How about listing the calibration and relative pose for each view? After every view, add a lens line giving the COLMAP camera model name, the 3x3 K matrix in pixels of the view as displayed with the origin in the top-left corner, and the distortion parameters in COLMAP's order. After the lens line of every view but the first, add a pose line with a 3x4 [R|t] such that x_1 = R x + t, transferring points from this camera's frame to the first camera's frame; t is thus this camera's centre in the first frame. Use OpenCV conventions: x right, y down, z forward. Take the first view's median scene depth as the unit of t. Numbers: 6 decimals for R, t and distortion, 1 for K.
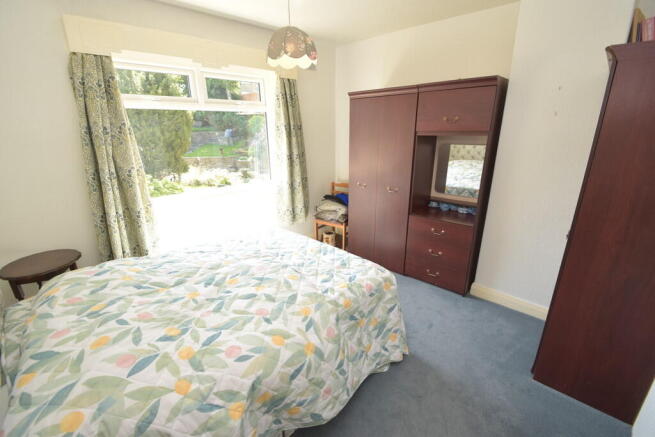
lens RADIAL K [[290.1, 0, 326.8], [0, 290.1, 218.0], [0, 0, 1]] dist [0.005435, -0.000976]
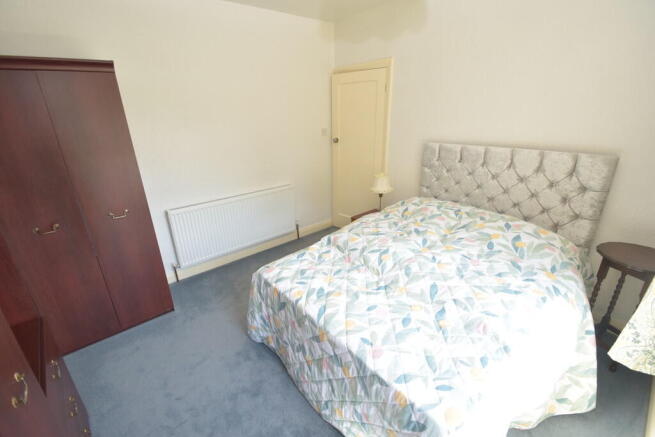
lens RADIAL K [[290.1, 0, 328.6], [0, 290.1, 218.5], [0, 0, 1]] dist [0.005435, -0.000976]
pose [[-0.997666, -0.008941, 0.067688, -0.125755], [0.035558, 0.778286, 0.626902, -0.844817], [-0.058286, 0.627846, -0.776152, 2.583989]]
